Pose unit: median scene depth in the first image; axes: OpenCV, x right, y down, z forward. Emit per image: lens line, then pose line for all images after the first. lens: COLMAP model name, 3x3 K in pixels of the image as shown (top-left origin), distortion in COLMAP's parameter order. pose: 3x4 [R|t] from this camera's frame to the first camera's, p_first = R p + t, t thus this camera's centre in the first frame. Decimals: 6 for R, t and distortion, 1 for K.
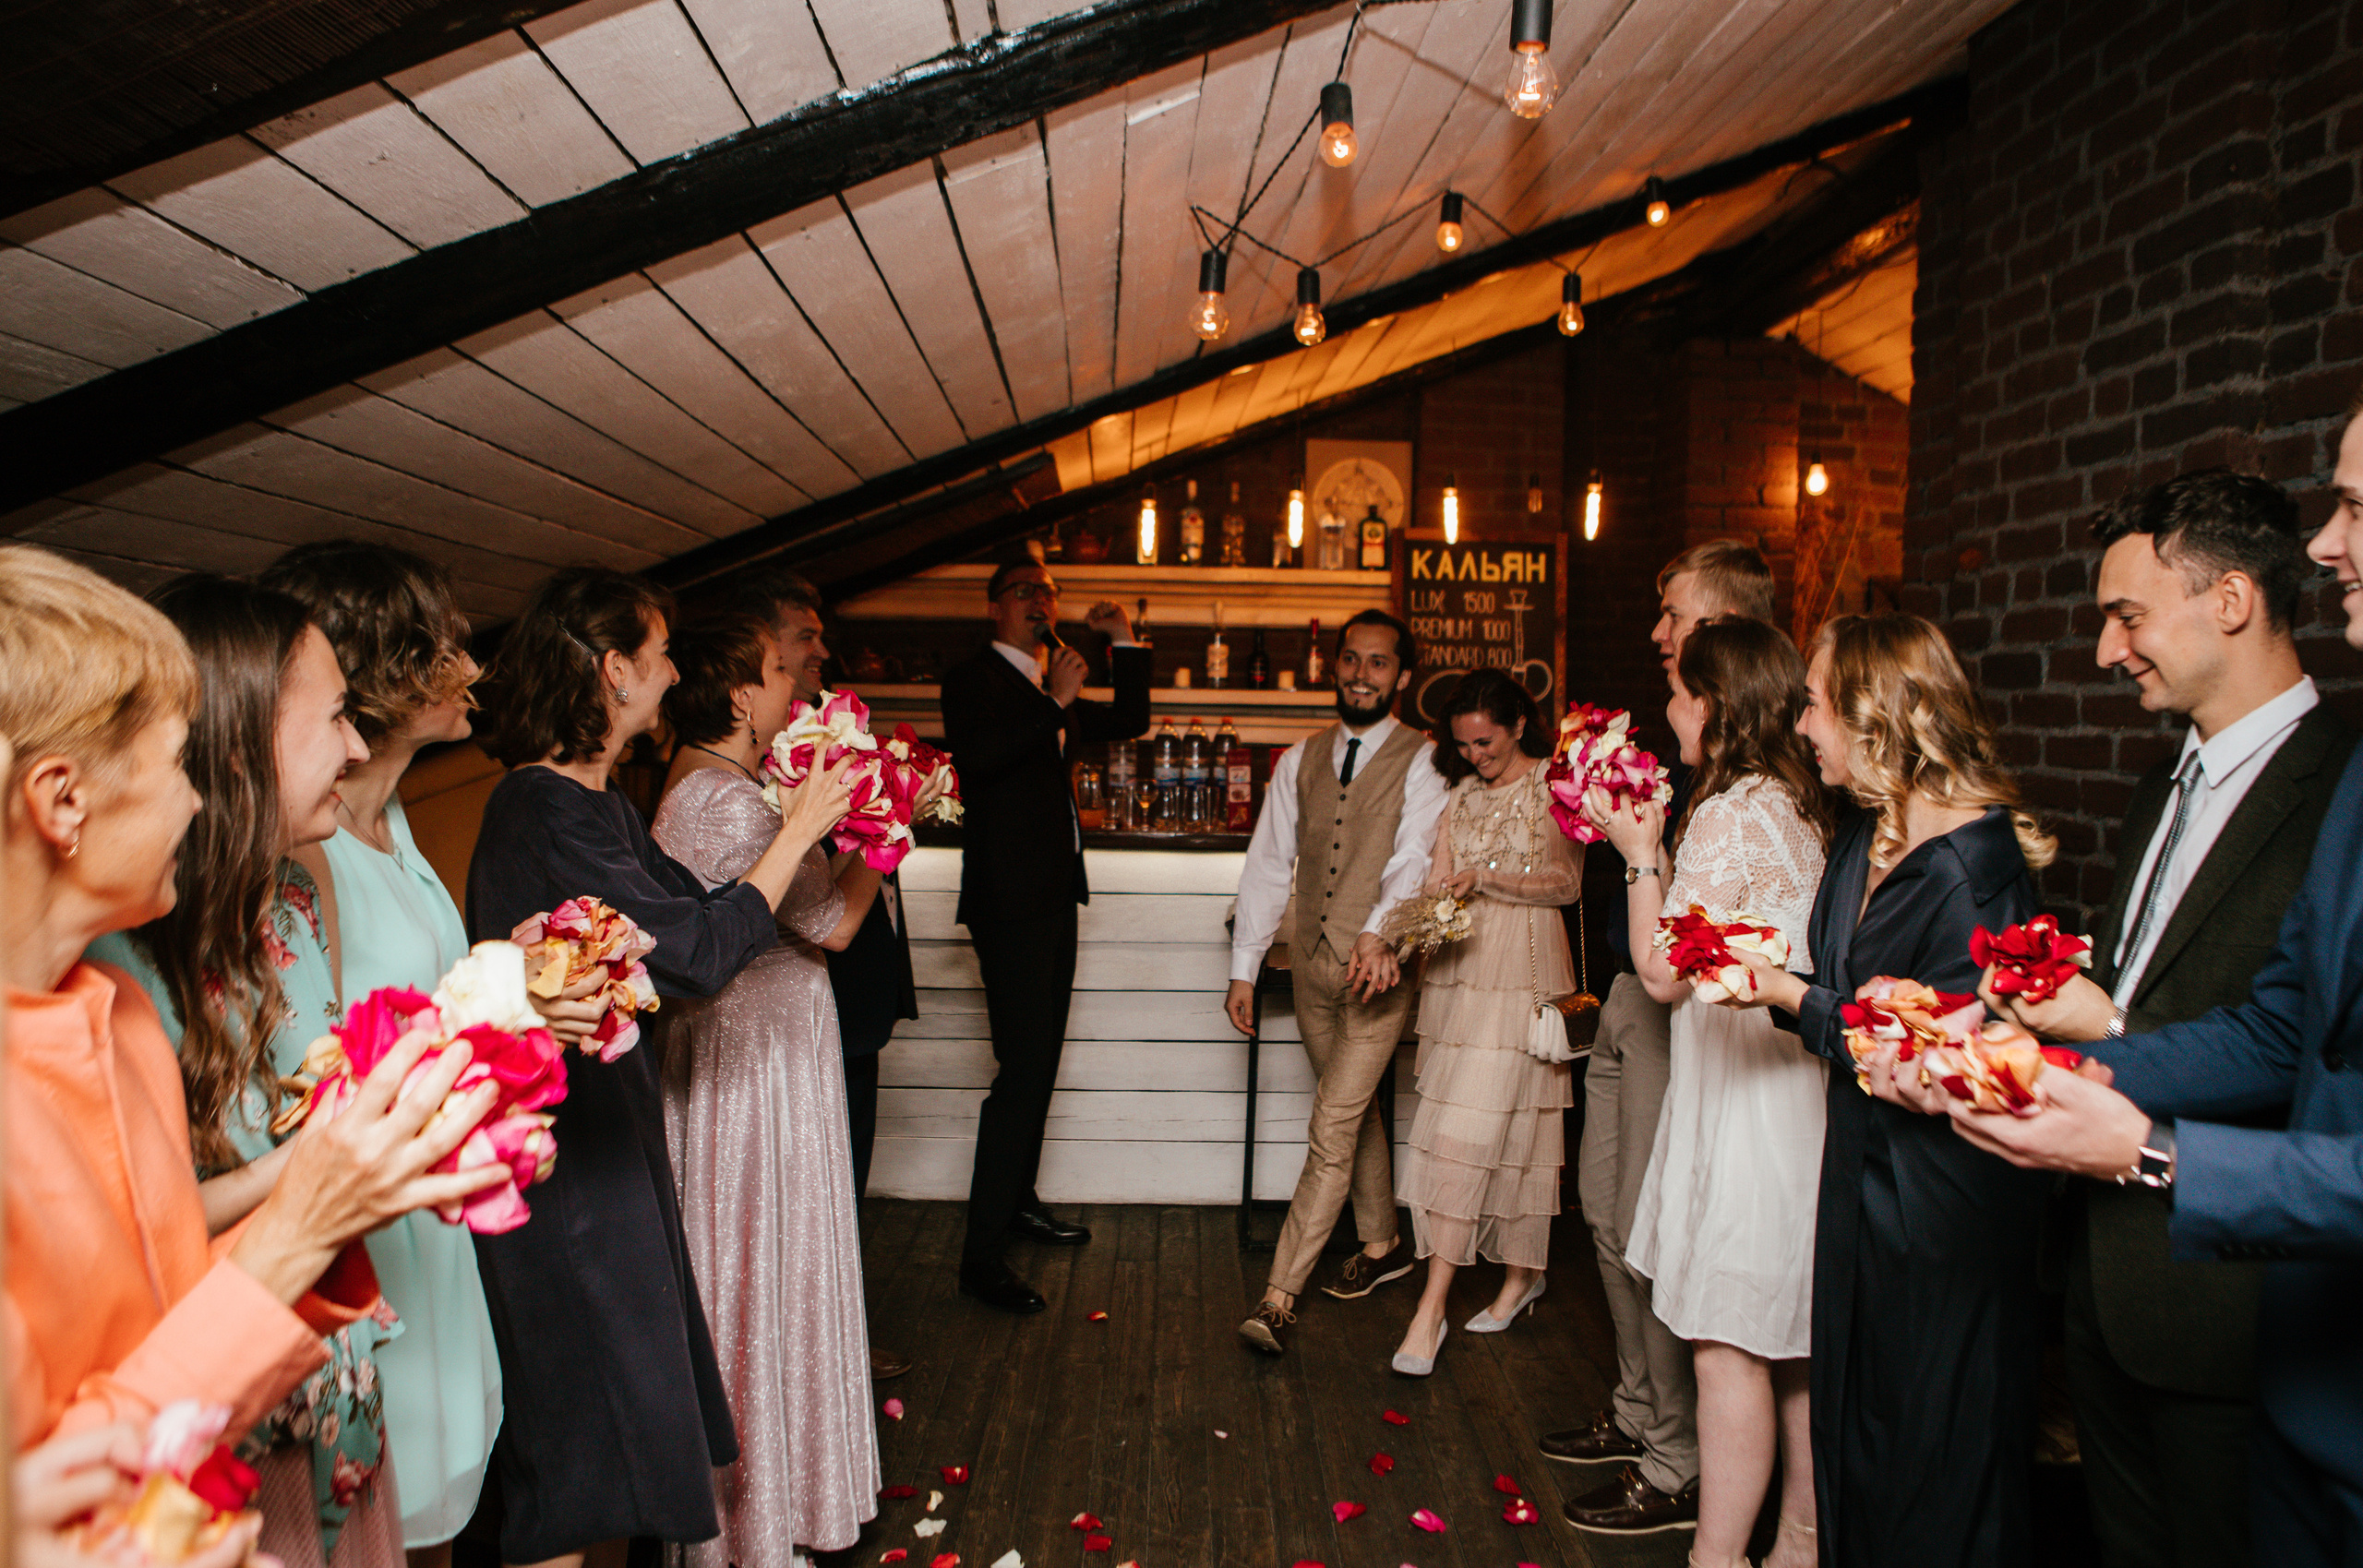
lens RADIAL K [[1724.0, 0, 1210.5], [0, 1724.0, 830.8], [0, 0, 1]] dist [-0.091314, 0.075374]
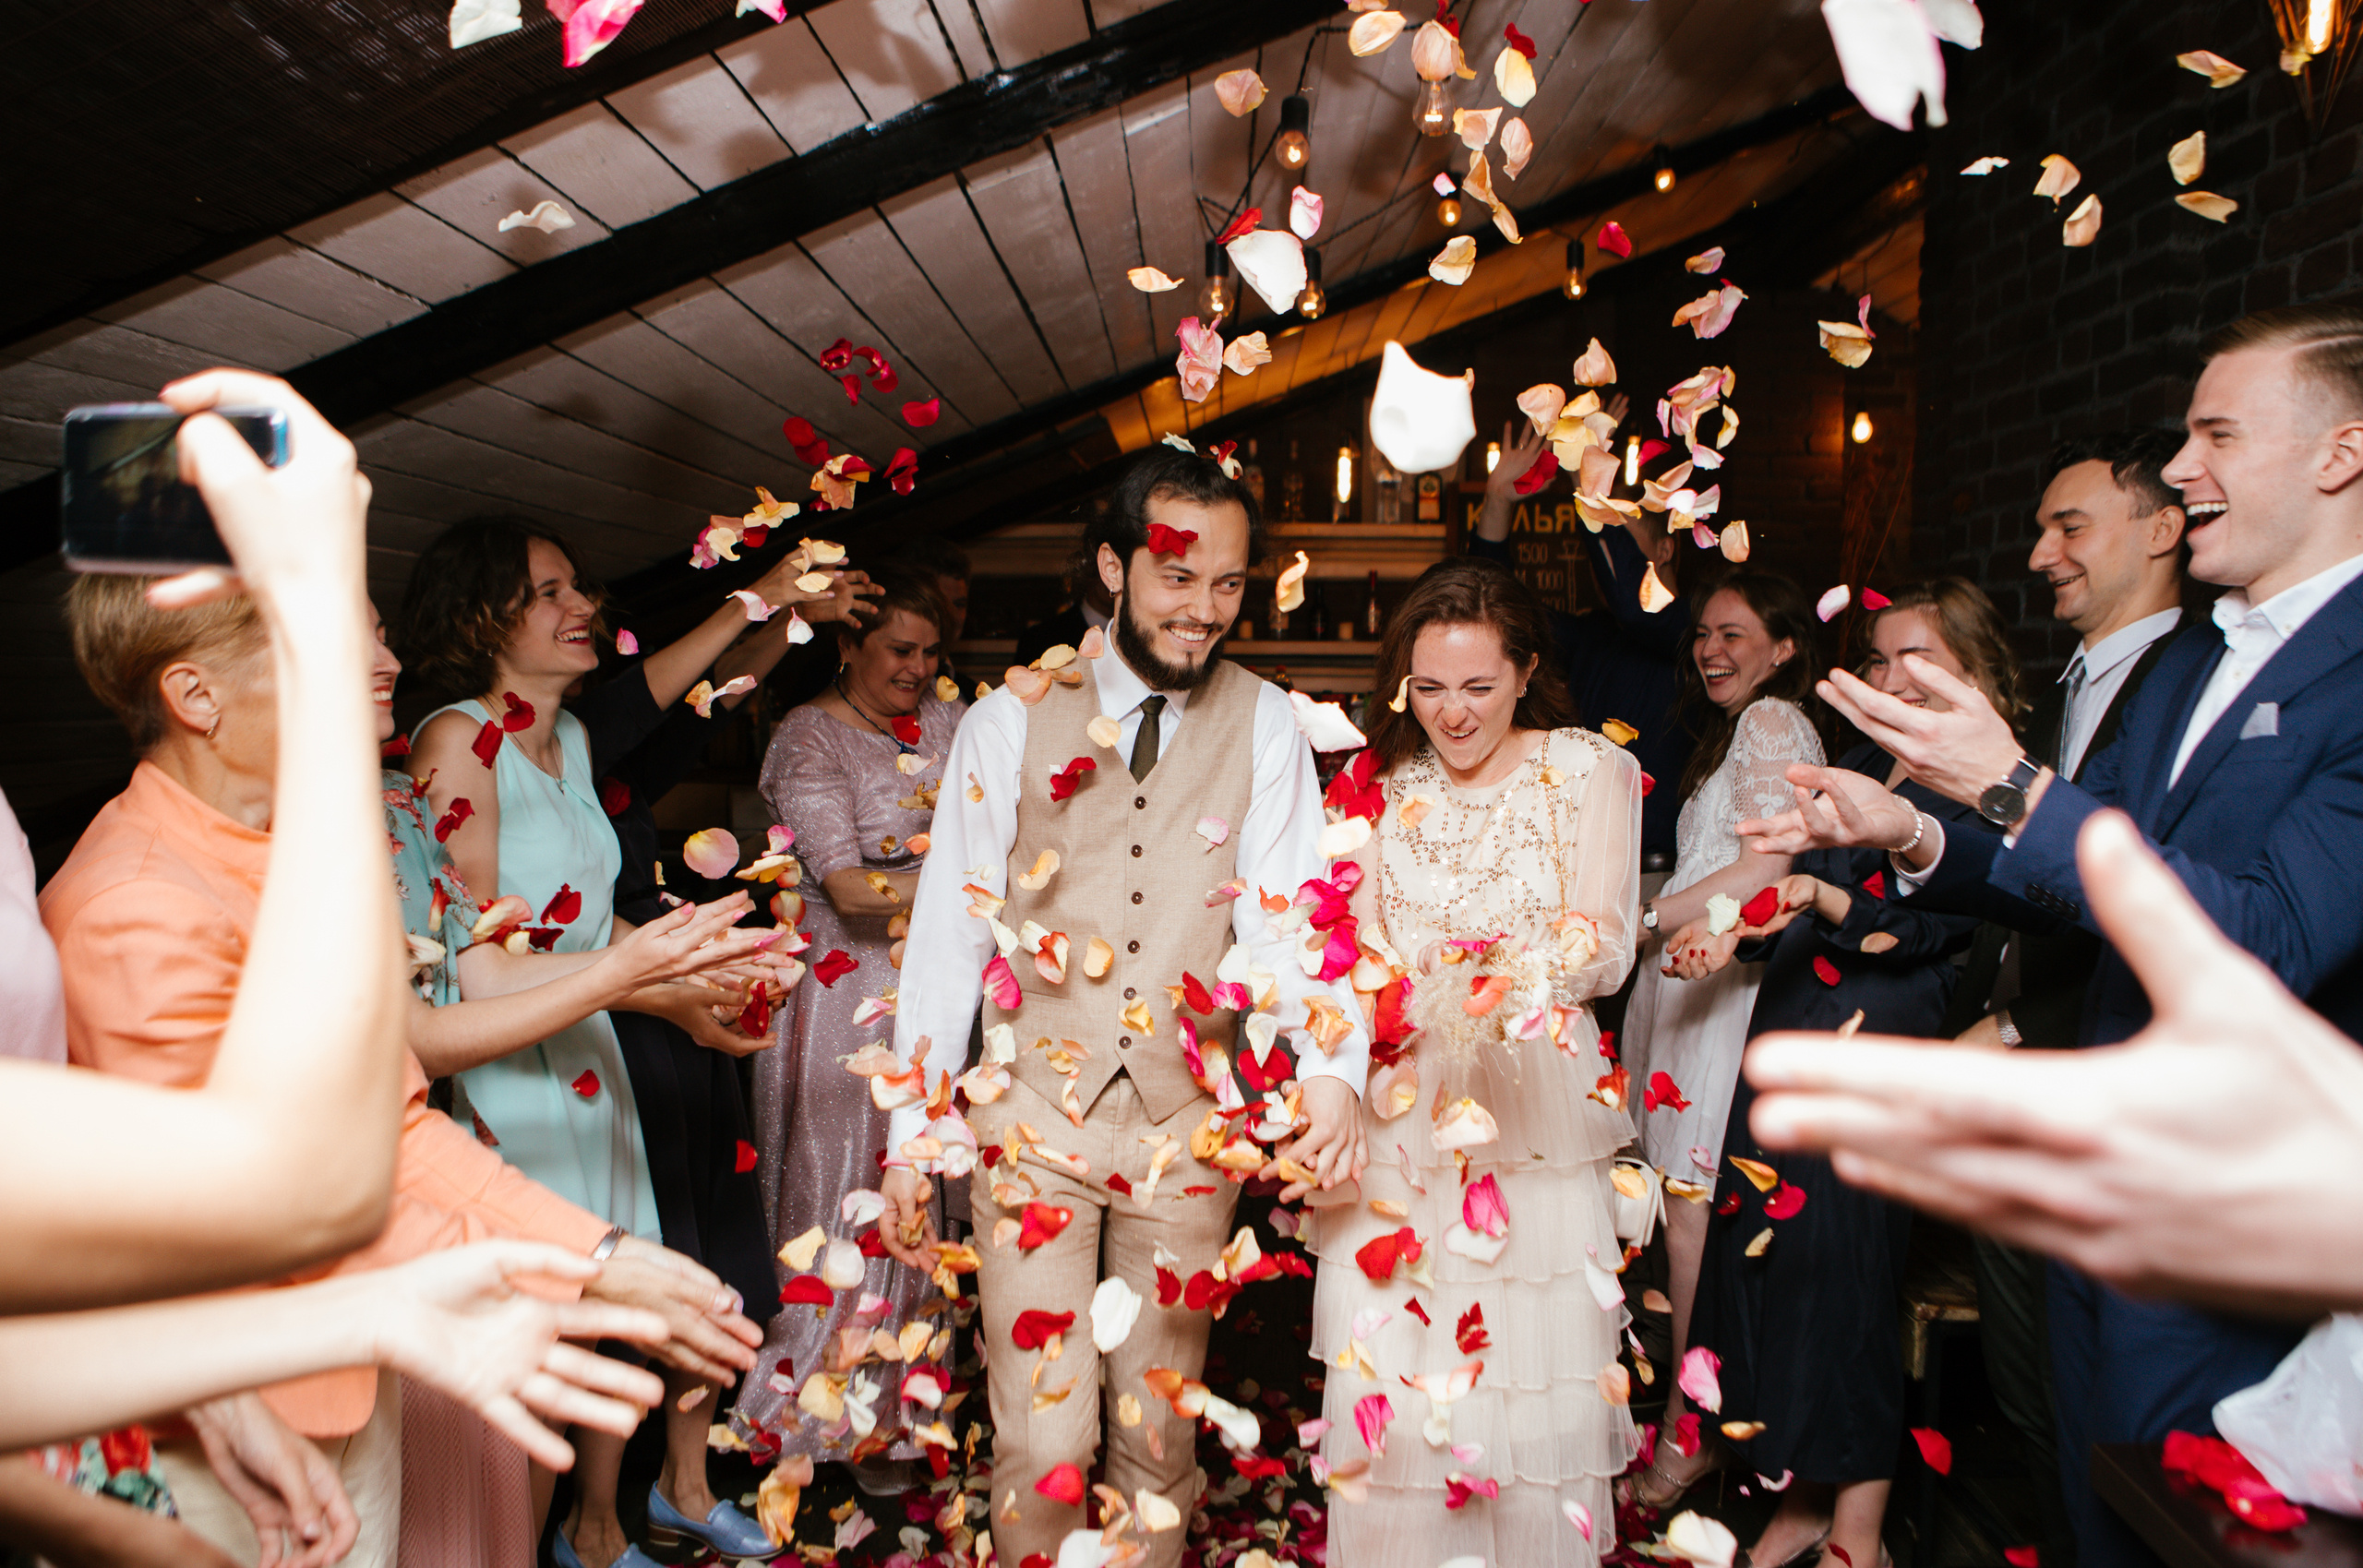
lens RADIAL K [[1759.9, 0, 1181.5], [0, 1759.9, 784.0], [0, 0, 1]] dist [-0.100397, 0.083286]
pose [[0.997142, -0.005662, -0.075331, 0.053804], [0.005259, 0.999971, -0.005547, 0.018962], [0.075361, 0.005135, 0.997143, -0.113049]]
